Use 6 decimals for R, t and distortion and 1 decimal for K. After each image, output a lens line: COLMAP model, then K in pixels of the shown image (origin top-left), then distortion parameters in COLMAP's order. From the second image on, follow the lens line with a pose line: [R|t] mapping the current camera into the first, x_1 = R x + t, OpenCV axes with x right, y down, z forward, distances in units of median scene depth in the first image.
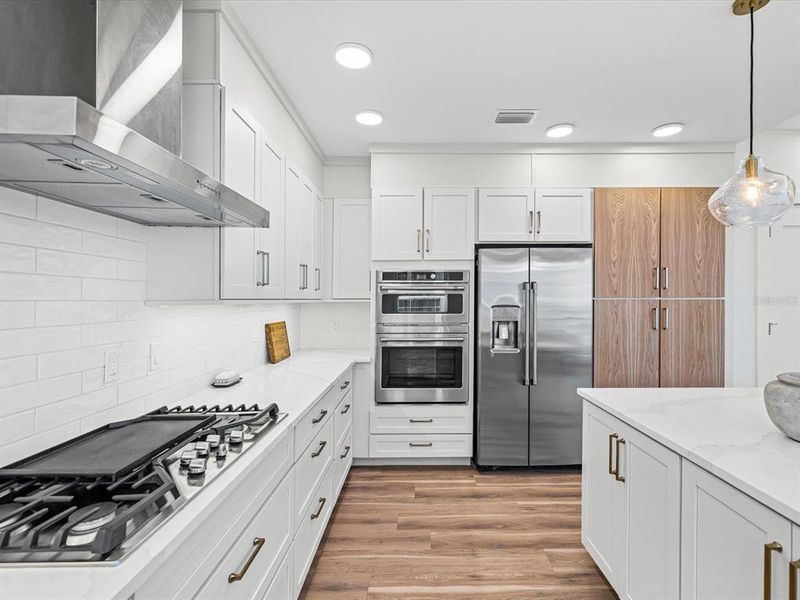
lens RADIAL K [[392.1, 0, 420.7], [0, 392.1, 297.4], [0, 0, 1]] dist [0.002369, 0.000427]
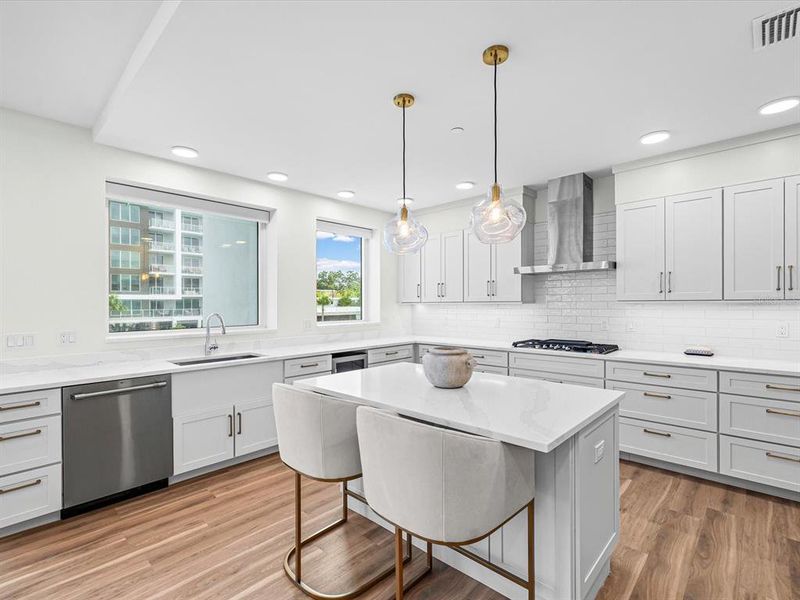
lens RADIAL K [[384.7, 0, 399.4], [0, 384.7, 302.5], [0, 0, 1]] dist [0.002831, 0.000562]
pose [[-0.692324, 0.008199, -0.721540, 1.113657], [0.013376, 0.999909, -0.001472, -0.000517], [0.721463, -0.010670, -0.692371, 0.947639]]
